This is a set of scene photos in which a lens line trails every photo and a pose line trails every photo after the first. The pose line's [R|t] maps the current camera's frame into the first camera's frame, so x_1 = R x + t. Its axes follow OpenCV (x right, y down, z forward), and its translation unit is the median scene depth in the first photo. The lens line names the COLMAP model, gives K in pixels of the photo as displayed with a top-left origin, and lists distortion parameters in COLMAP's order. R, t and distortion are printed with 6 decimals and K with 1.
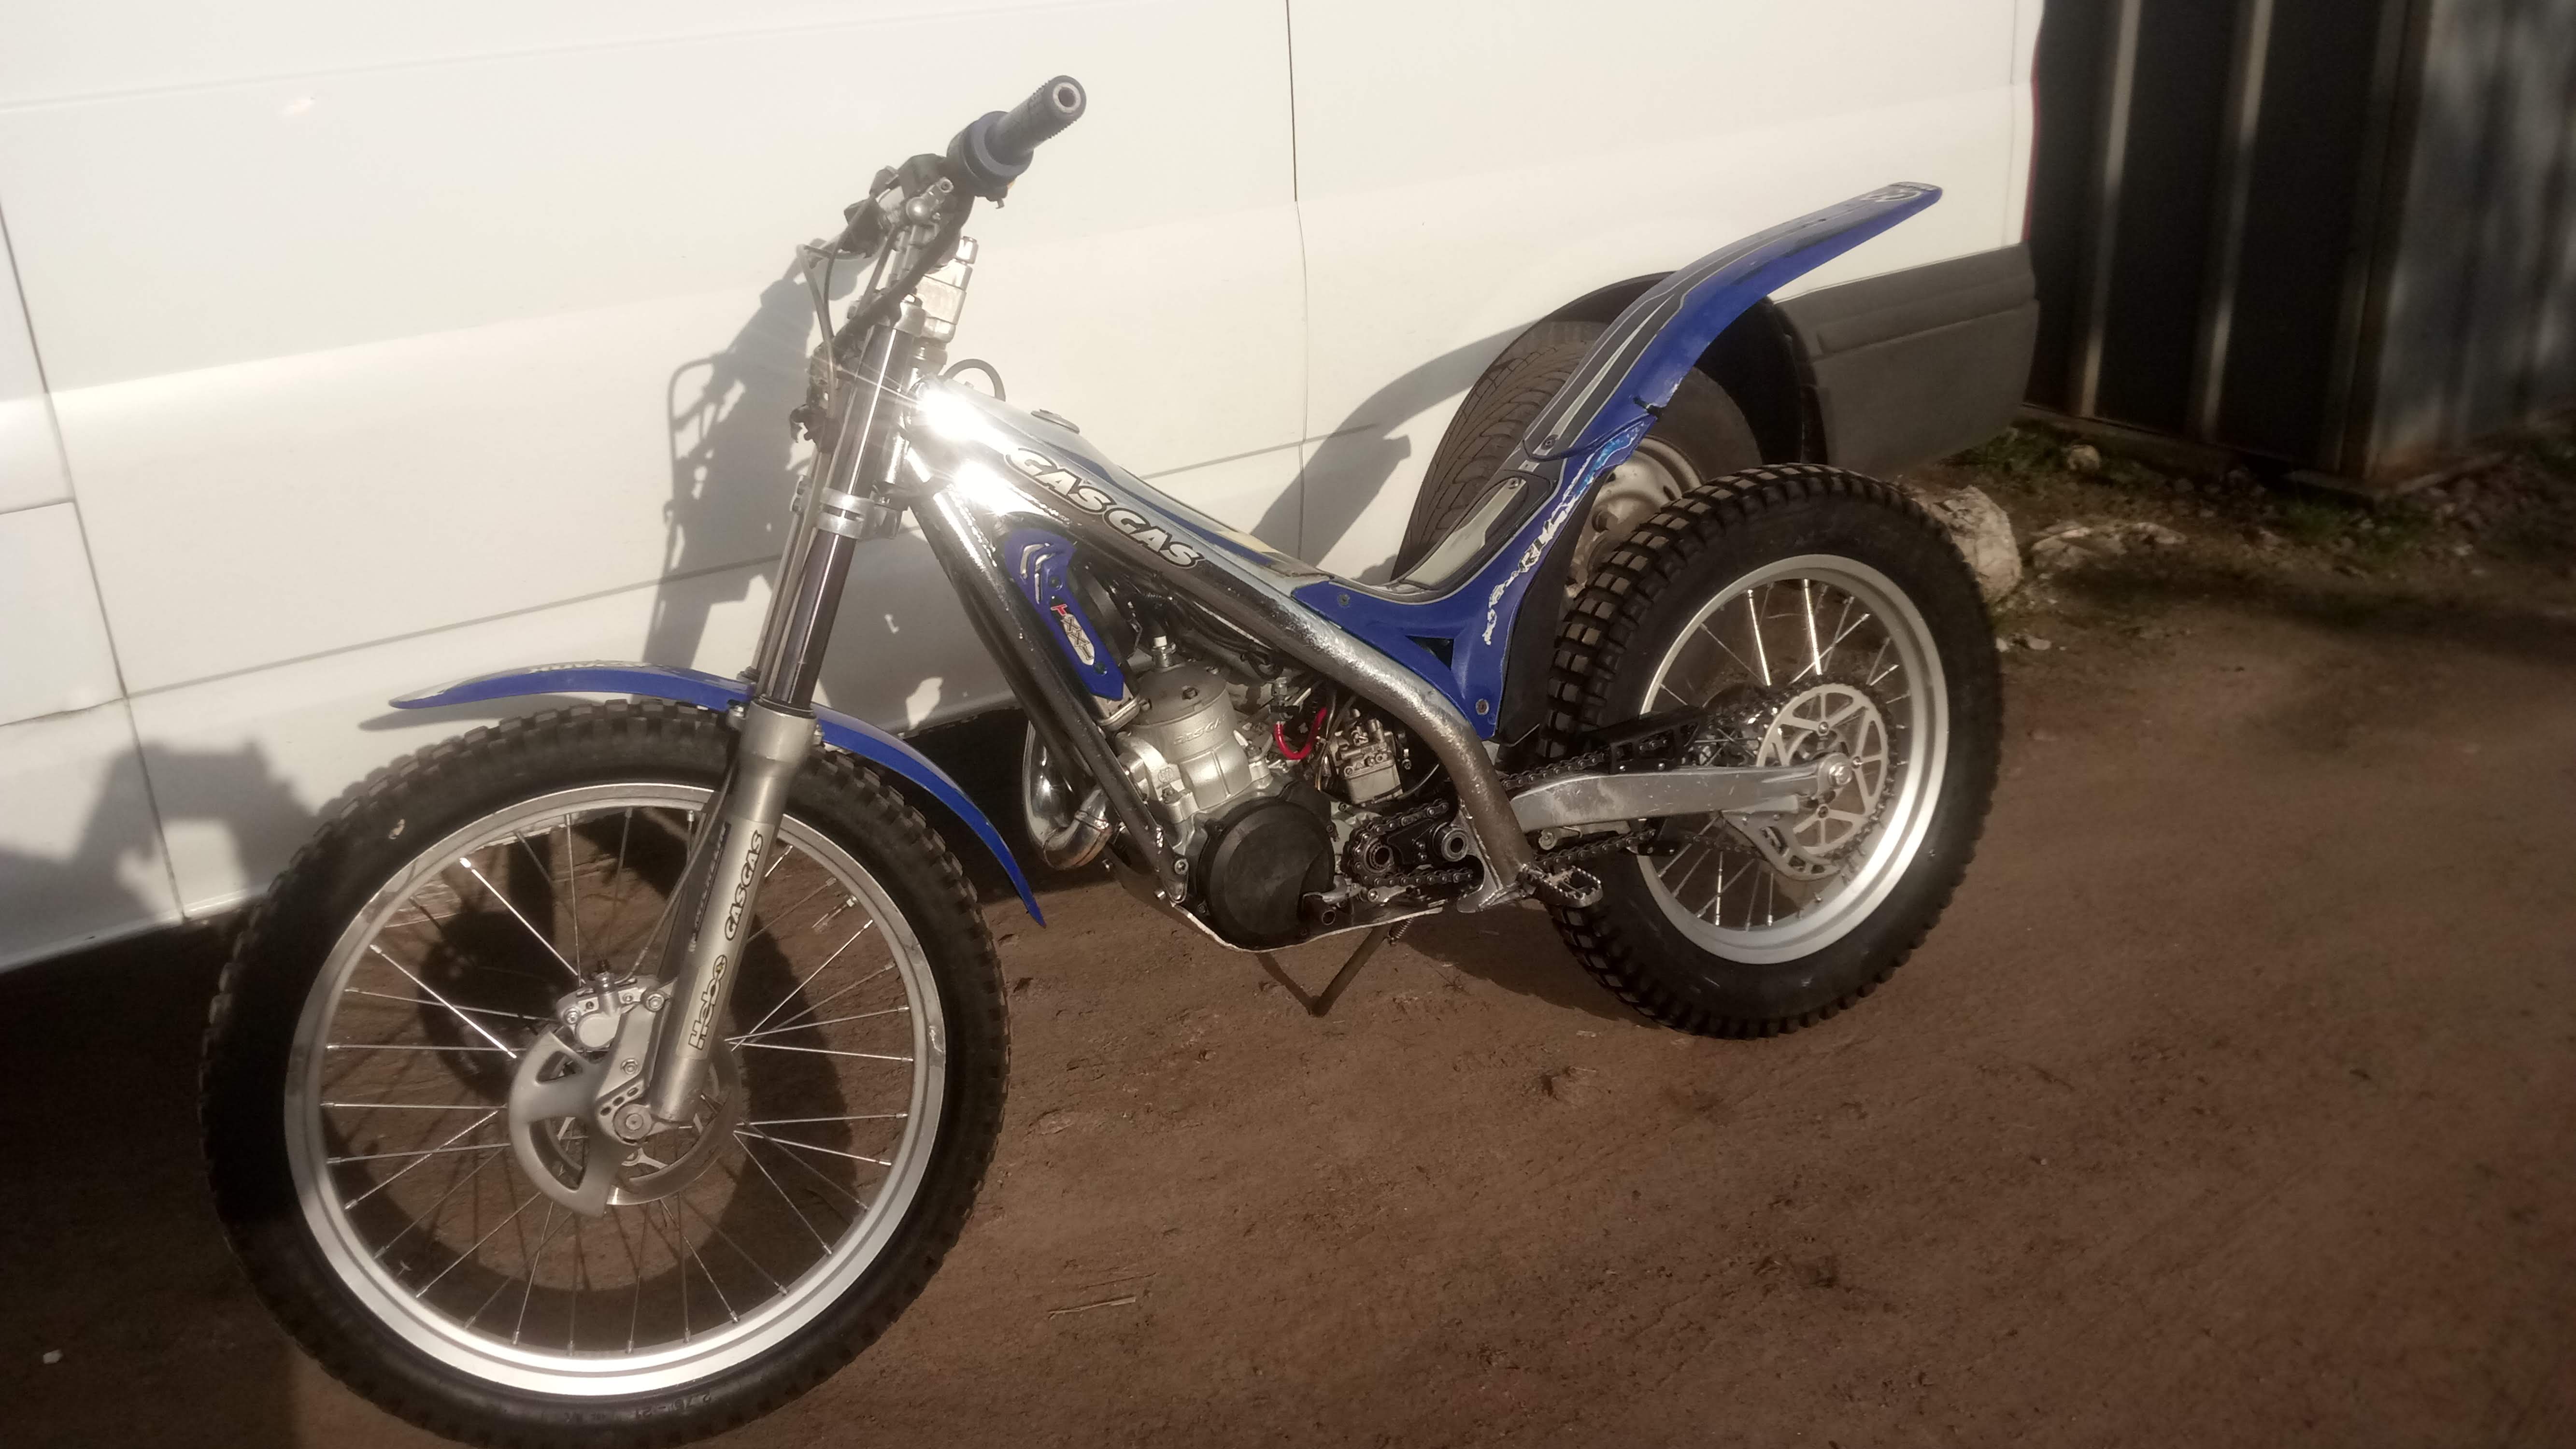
lens RADIAL K [[2178.1, 0, 1352.3], [0, 2178.1, 692.8], [0, 0, 1]] dist [0.138652, -0.267629]
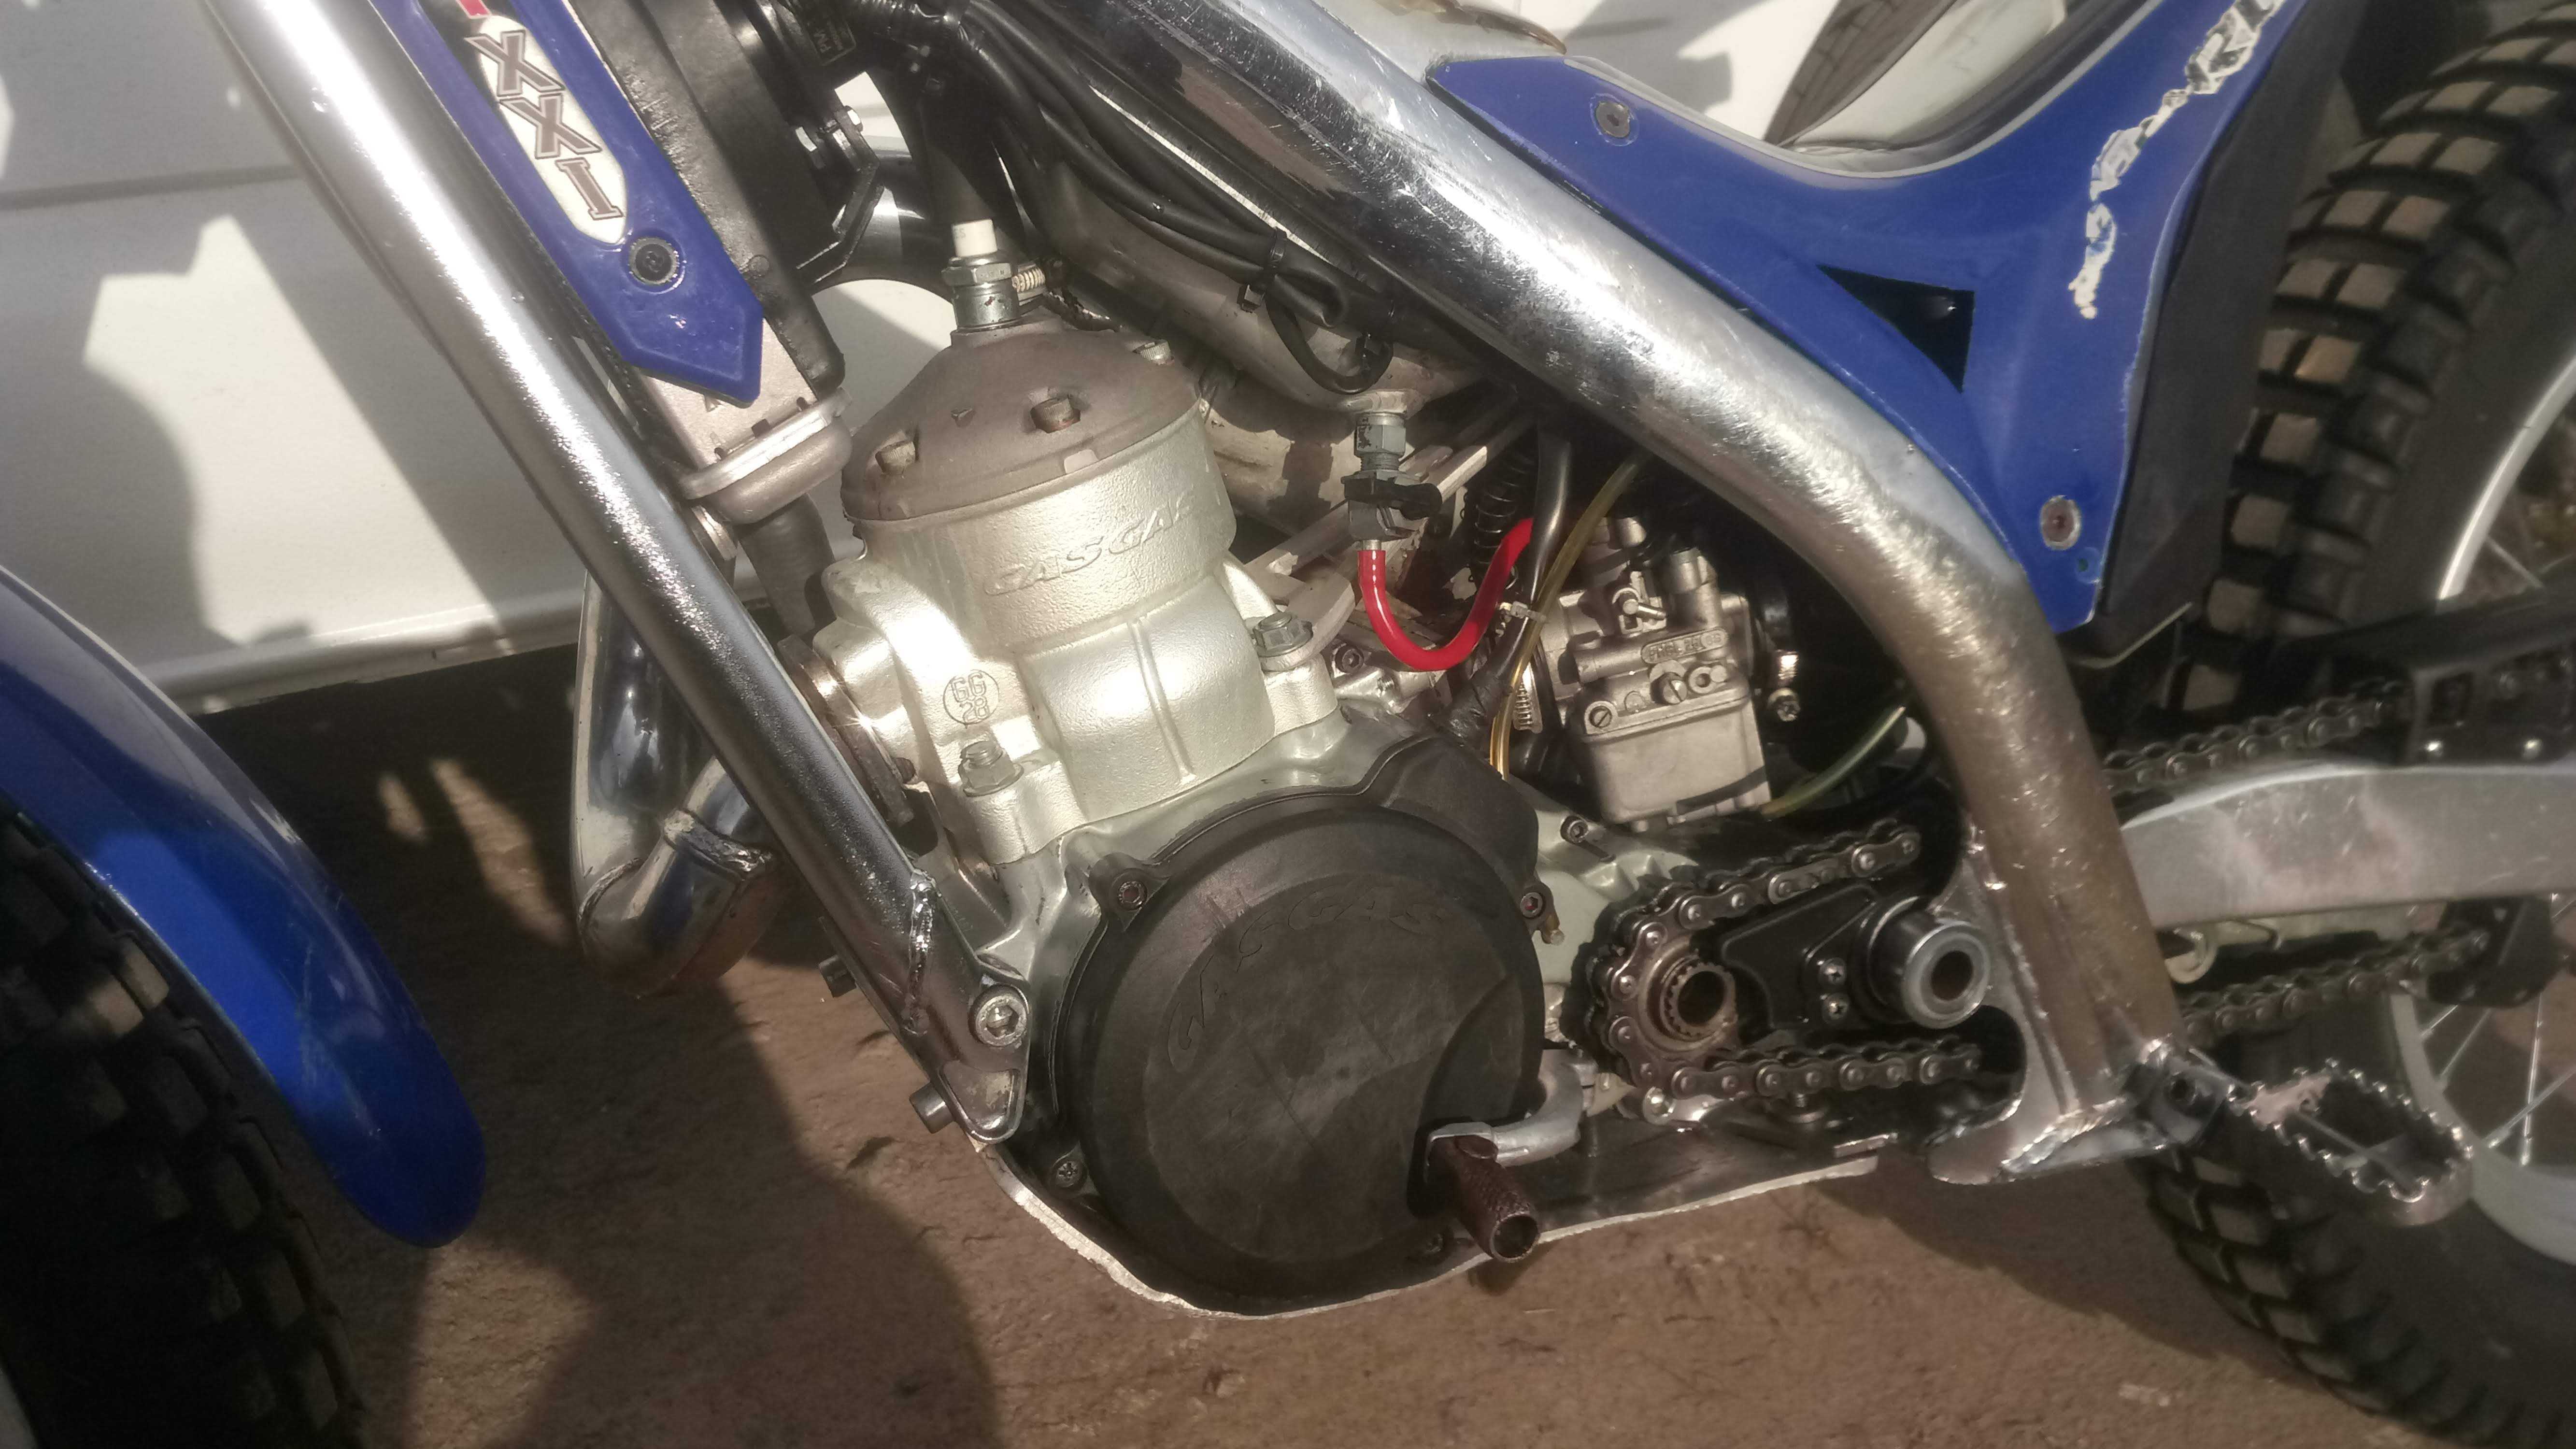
lens RADIAL K [[2151.5, 0, 1294.0], [0, 2151.5, 674.6], [0, 0, 1]] dist [0.141841, -0.341842]
pose [[0.991376, 0.039831, -0.124850, -0.006744], [-0.039511, 0.999206, 0.005036, 0.030108], [0.124952, -0.000060, 0.992163, 0.688220]]
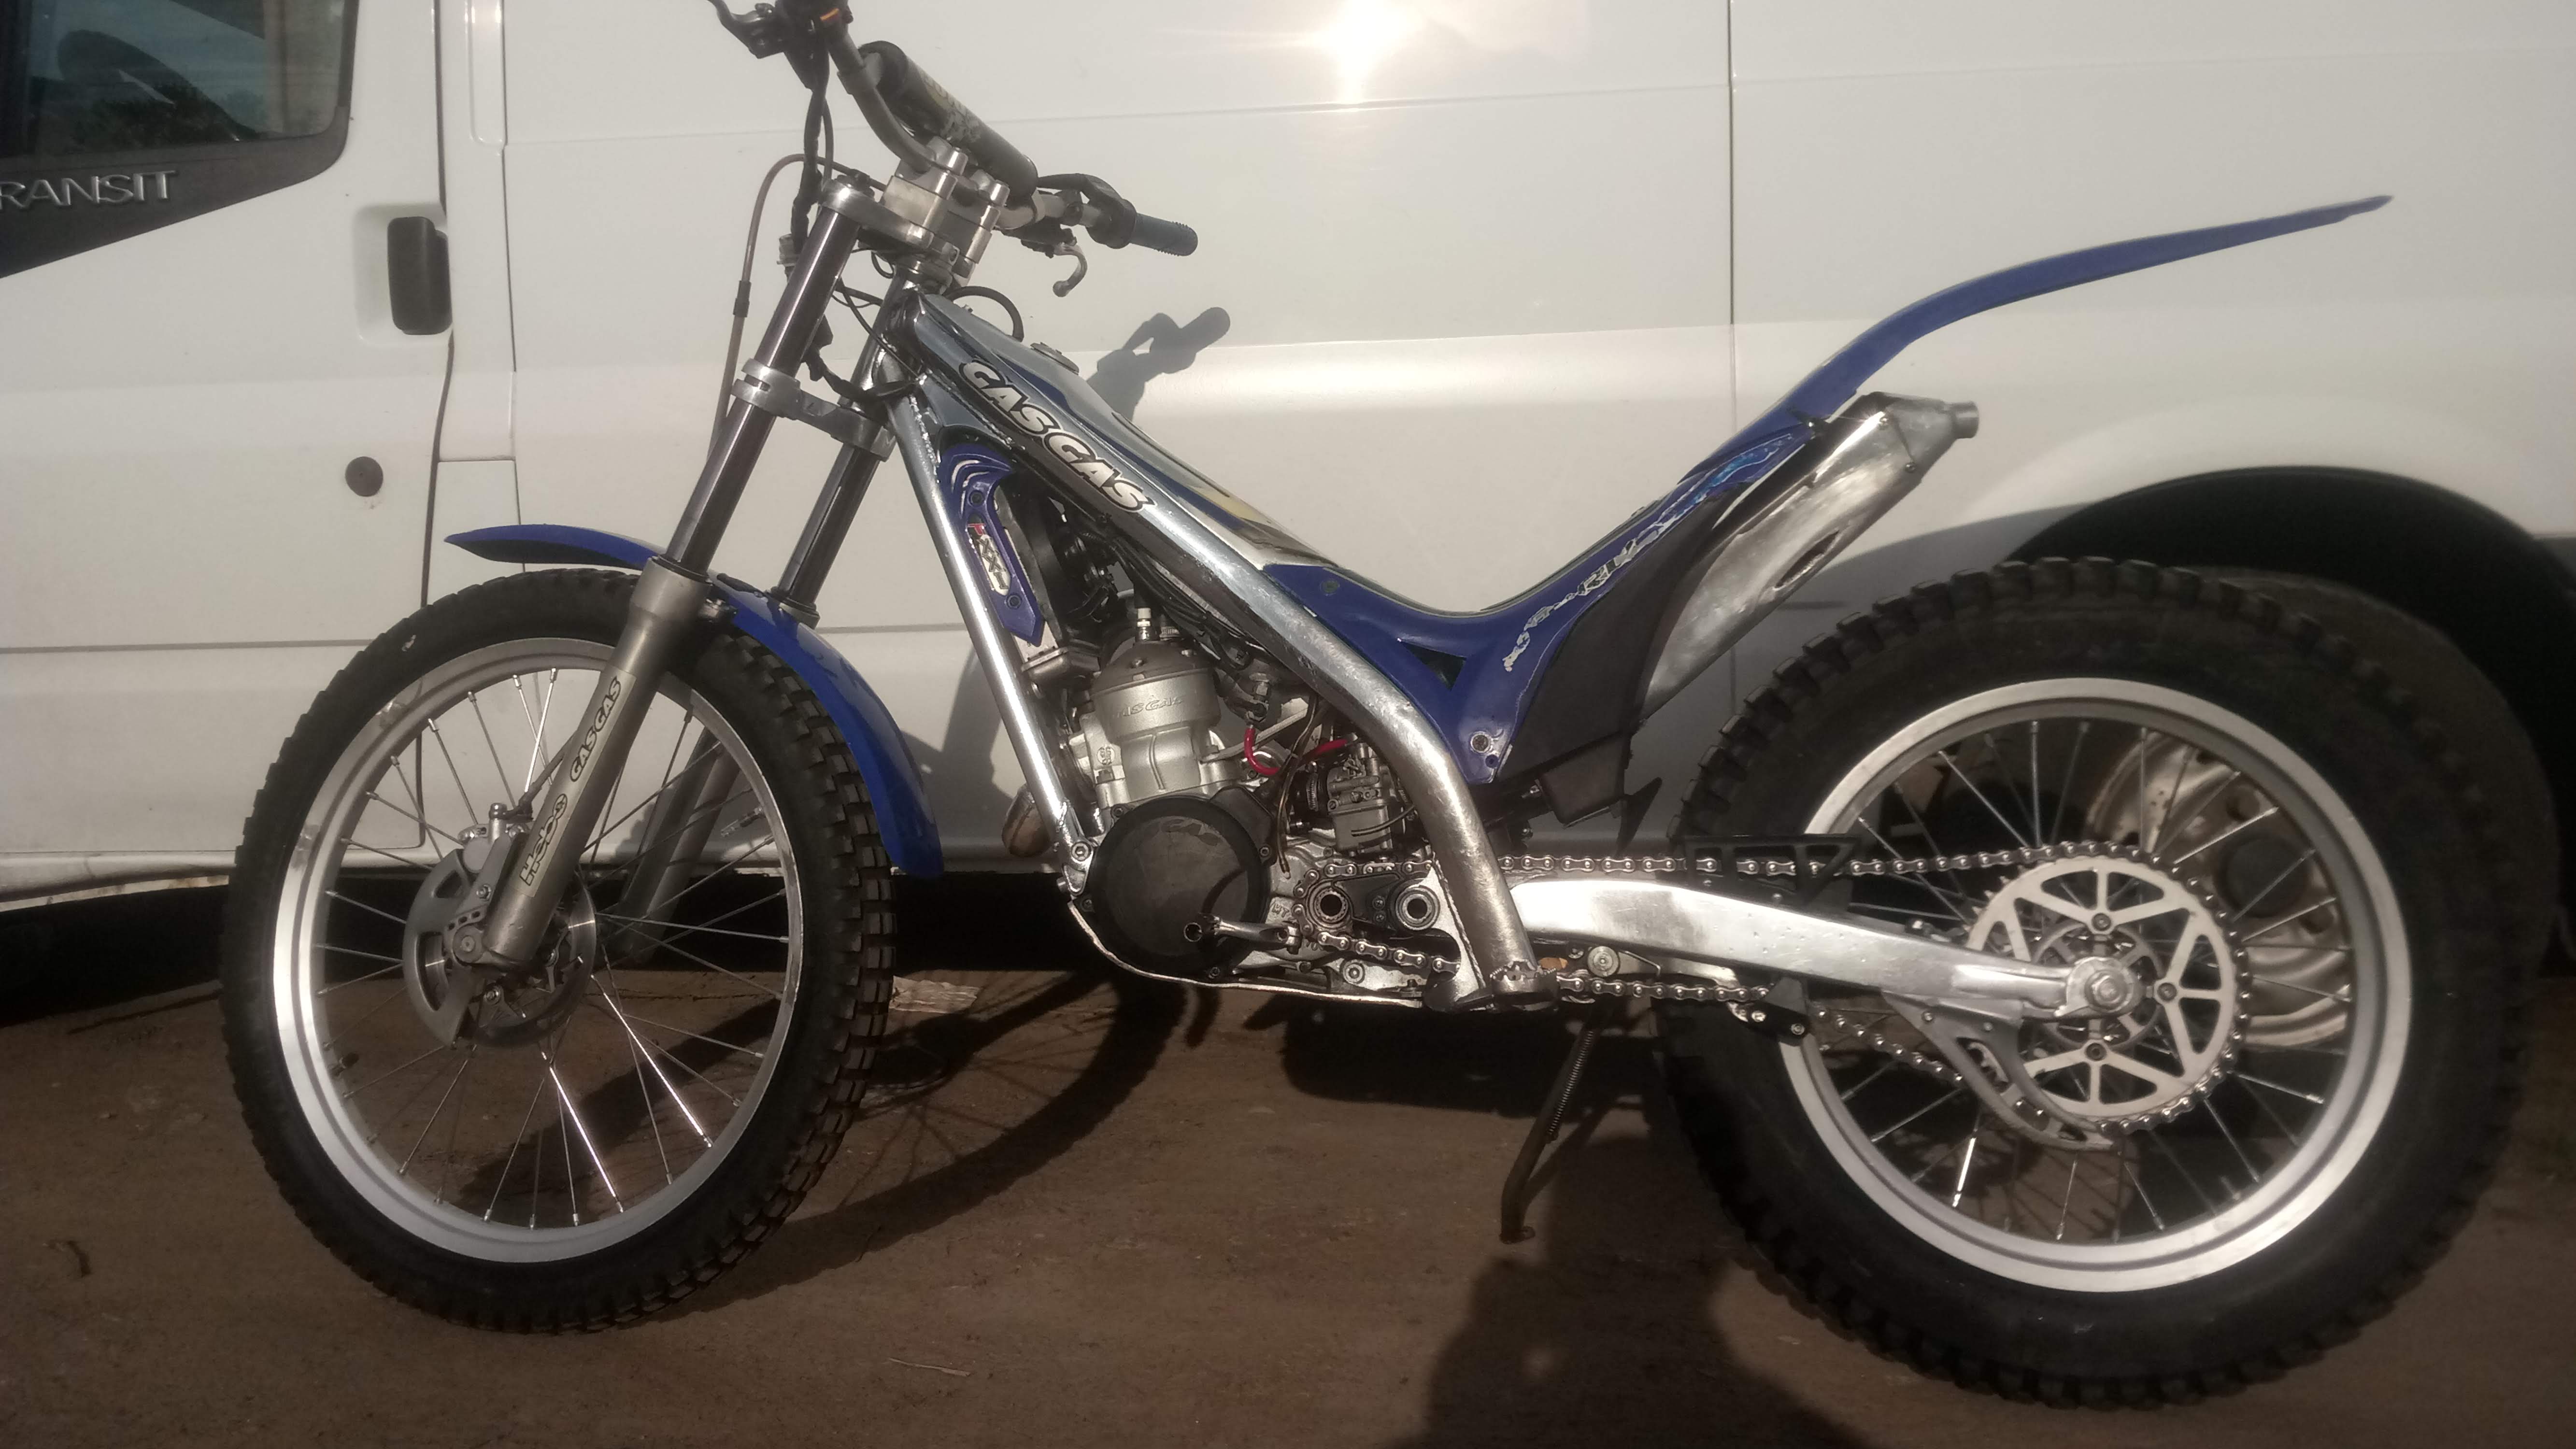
lens RADIAL K [[2151.5, 0, 1294.0], [0, 2151.5, 674.6], [0, 0, 1]] dist [0.141841, -0.341842]
pose [[0.774640, 0.062922, -0.629264, 0.499950], [-0.238321, 0.950723, -0.198314, 0.154939], [0.585777, 0.303589, 0.751464, 0.360752]]
